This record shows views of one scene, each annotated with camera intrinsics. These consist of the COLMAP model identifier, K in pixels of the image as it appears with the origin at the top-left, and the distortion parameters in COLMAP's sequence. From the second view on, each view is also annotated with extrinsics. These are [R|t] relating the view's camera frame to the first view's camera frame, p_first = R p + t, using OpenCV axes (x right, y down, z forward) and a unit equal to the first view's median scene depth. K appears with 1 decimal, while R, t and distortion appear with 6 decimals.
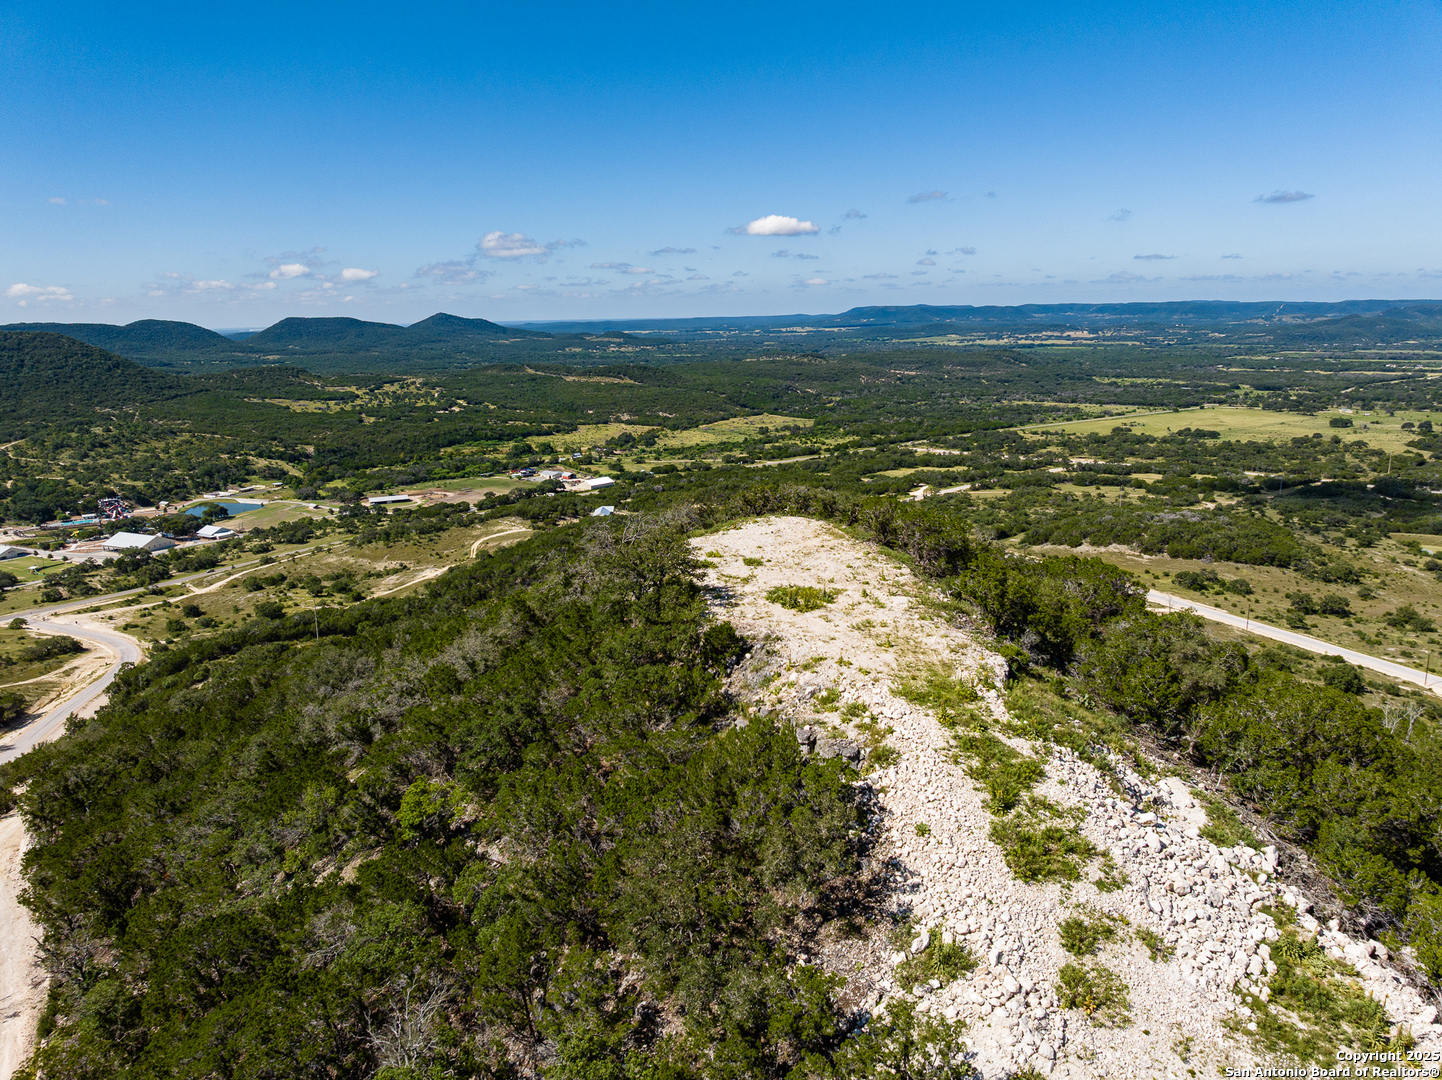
lens RADIAL K [[1013.4, 0, 719.8], [0, 1013.4, 534.2], [0, 0, 1]] dist [-0.036606, -0.001470]
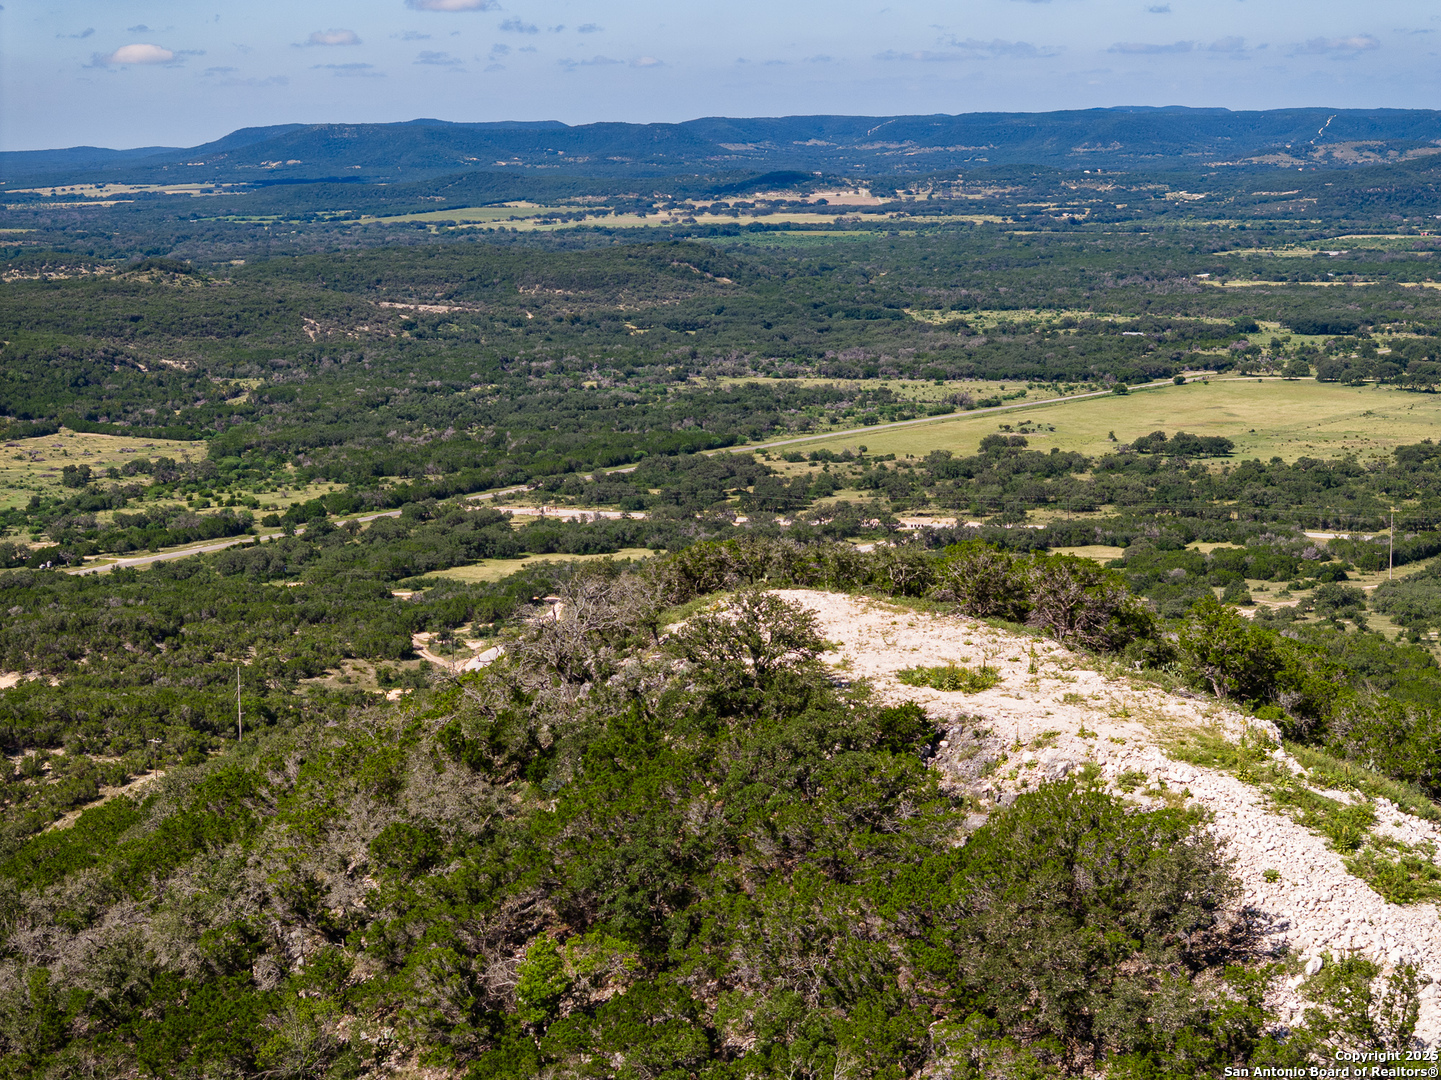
lens RADIAL K [[2887.4, 0, 693.0], [0, 2887.4, 544.1], [0, 0, 1]] dist [-0.097783, 0.000000]
pose [[0.959091, -0.039936, 0.280268, -0.041569], [0.061258, 0.995821, -0.067732, 0.006167], [-0.276392, 0.082130, 0.957529, -0.054675]]
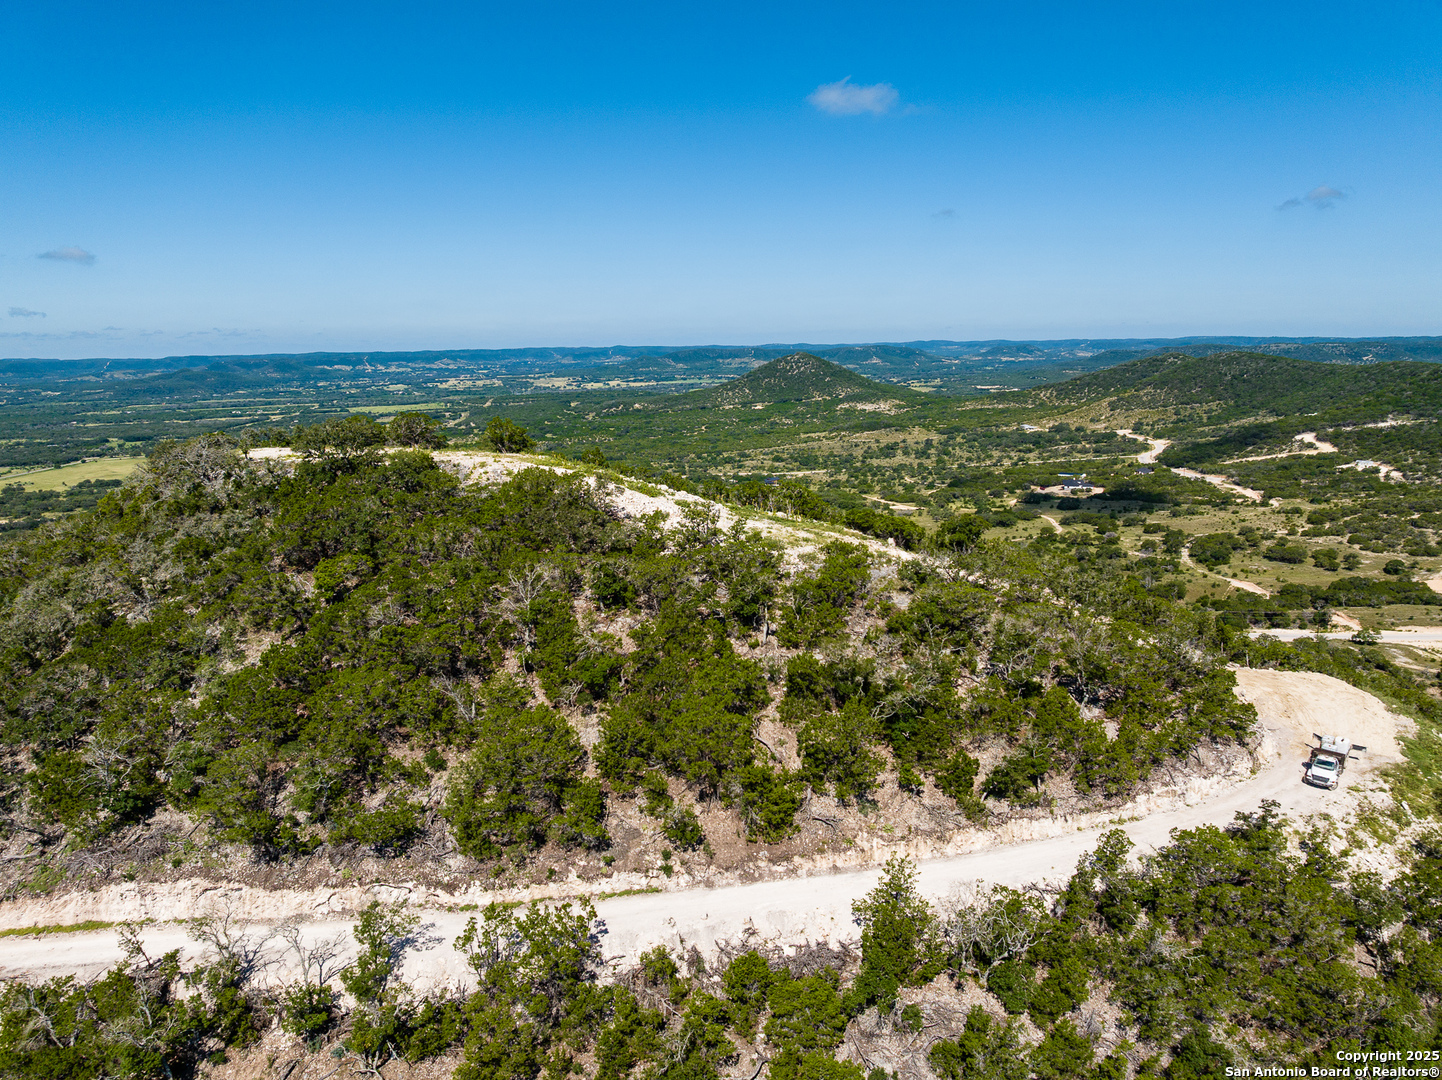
lens RADIAL K [[1013.4, 0, 721.1], [0, 1013.4, 538.0], [0, 0, 1]] dist [-0.036606, -0.001470]
pose [[0.496196, -0.149910, 0.855171, -0.072985], [0.194116, 0.979202, 0.059020, 0.013080], [-0.846232, 0.136716, 0.514976, -0.018230]]
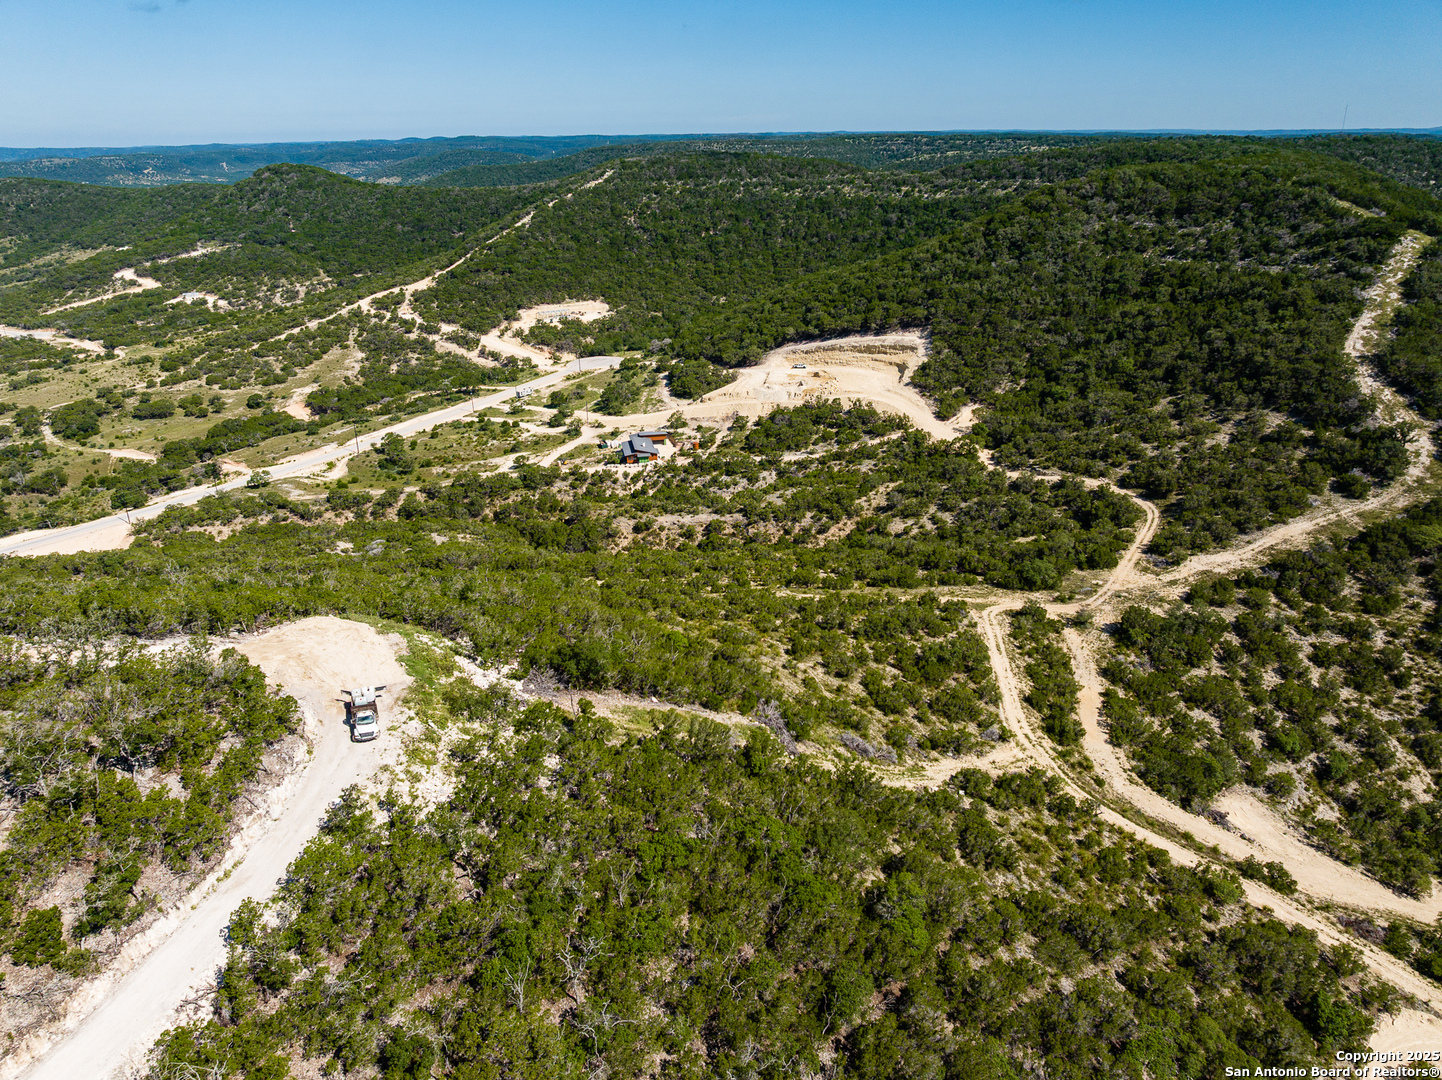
lens RADIAL K [[1013.4, 0, 717.9], [0, 1013.4, 538.9], [0, 0, 1]] dist [-0.036606, -0.001470]
pose [[-0.516957, -0.294210, 0.803863, -0.068198], [0.211363, 0.866132, 0.452925, -0.002451], [-0.829507, 0.404049, -0.385568, -0.013808]]
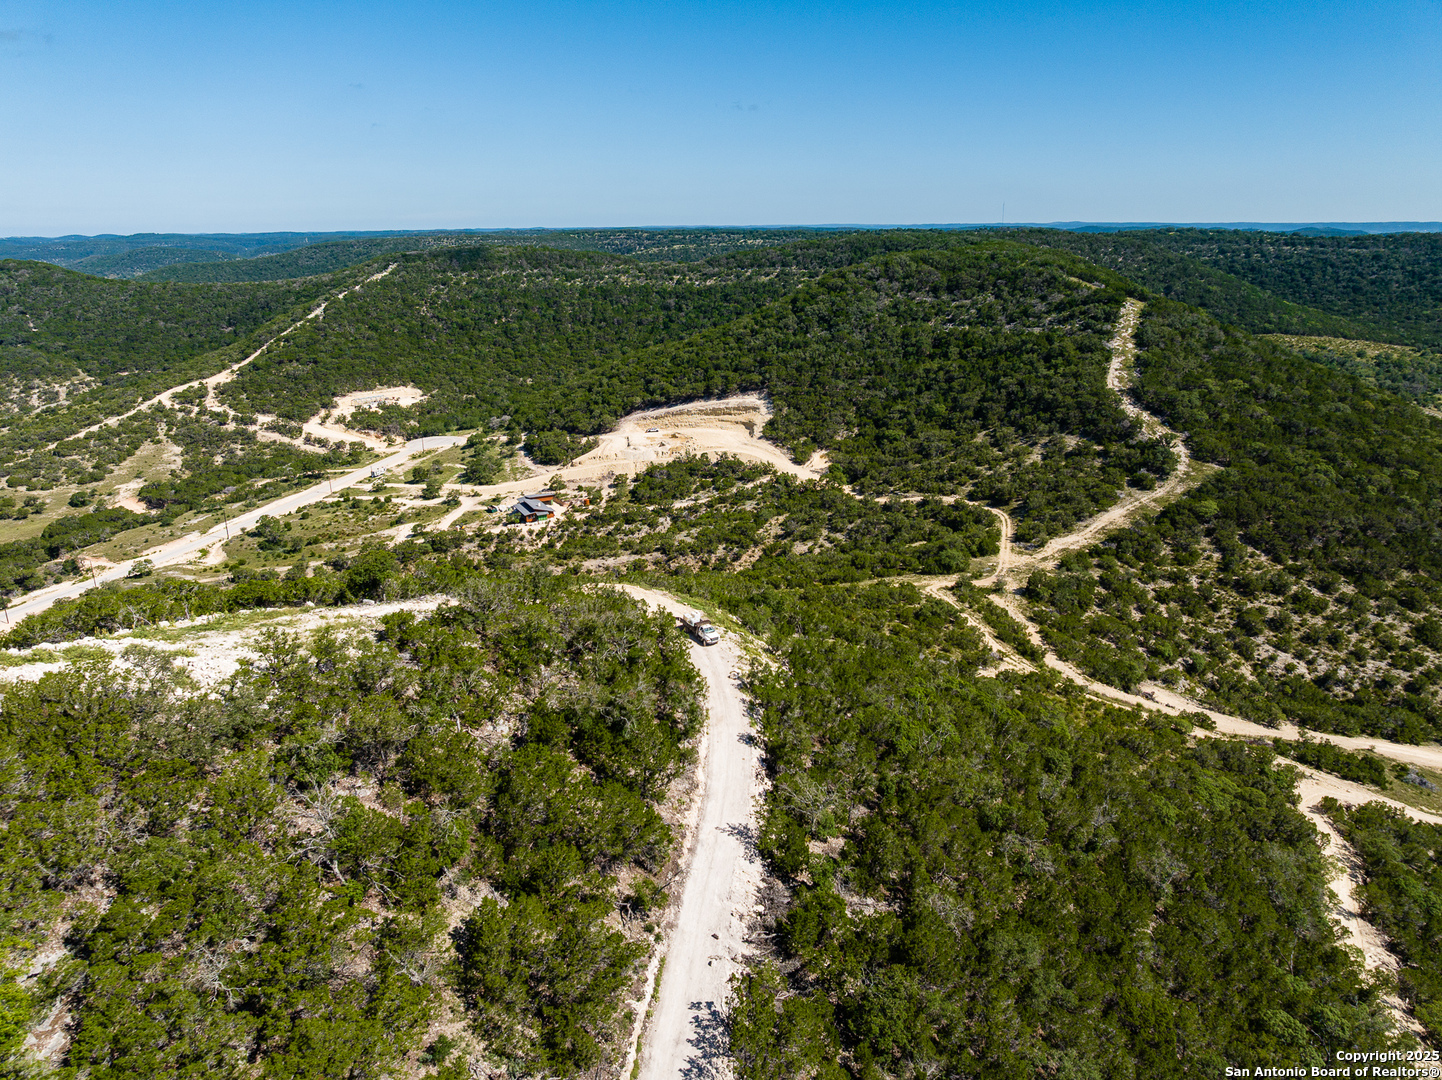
lens RADIAL K [[1013.4, 0, 718.7], [0, 1013.4, 539.7], [0, 0, 1]] dist [-0.036606, -0.001470]
pose [[-0.736471, -0.174469, 0.653583, -0.065242], [0.172319, 0.885911, 0.430660, -0.017061], [-0.654153, 0.429794, -0.622383, 0.052475]]
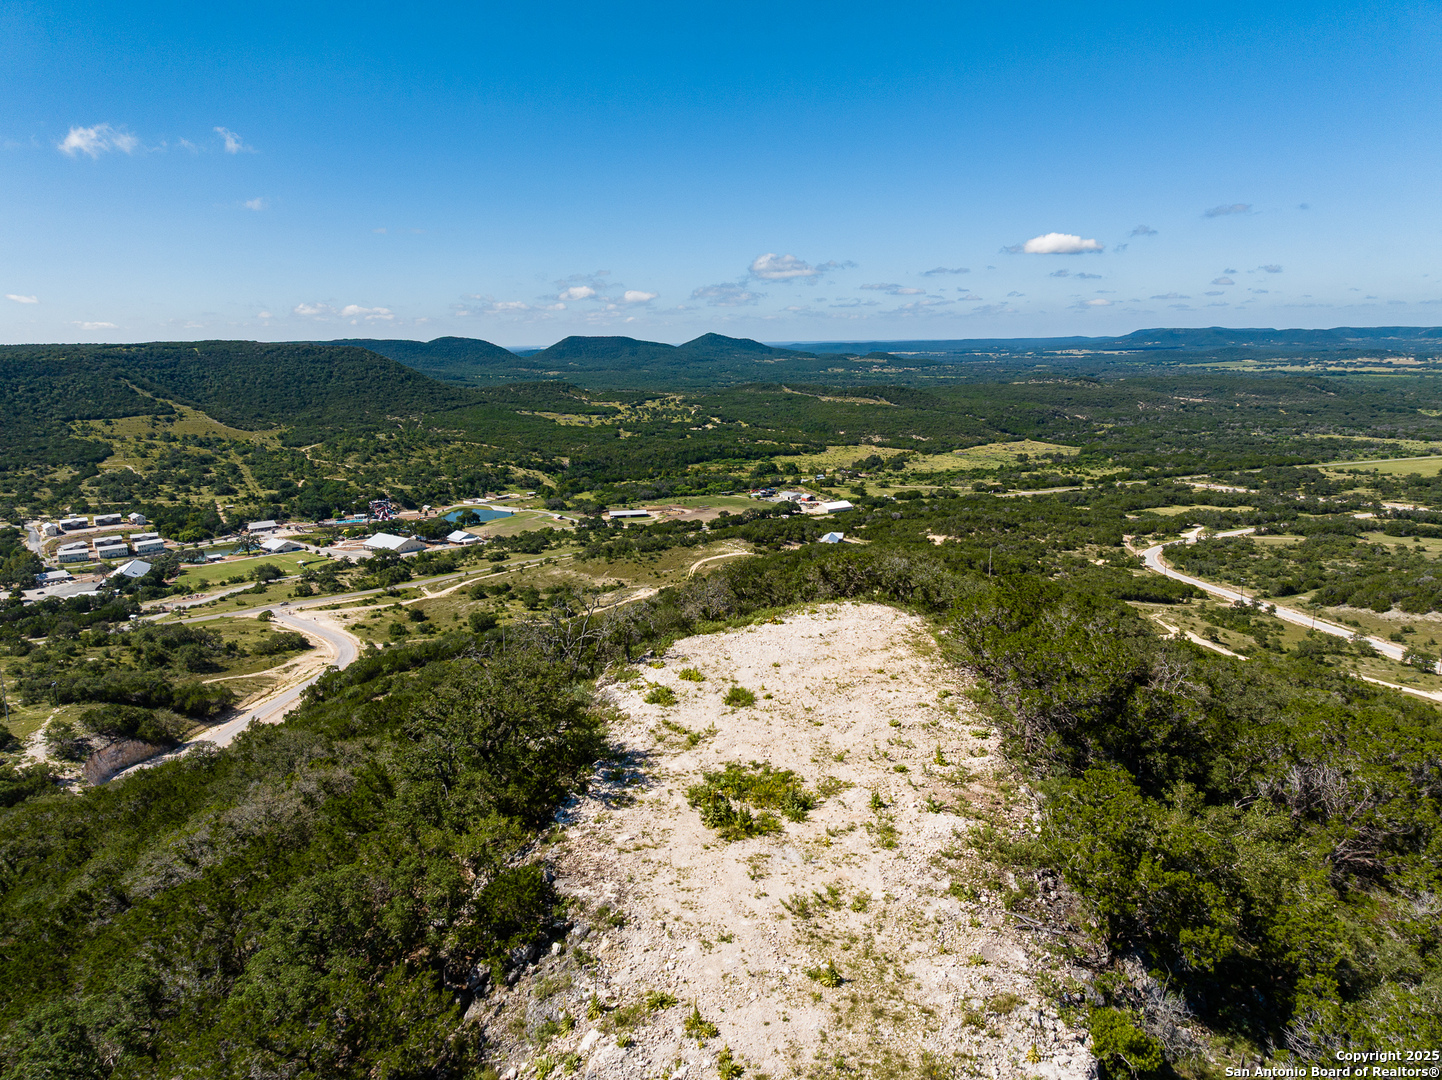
lens RADIAL K [[1013.4, 0, 720.5], [0, 1013.4, 535.7], [0, 0, 1]] dist [-0.036606, -0.001470]
pose [[0.966866, 0.051783, -0.249978, 0.012582], [-0.056433, 0.998341, -0.011468, -0.004570], [0.248969, 0.025195, 0.968184, 0.031106]]
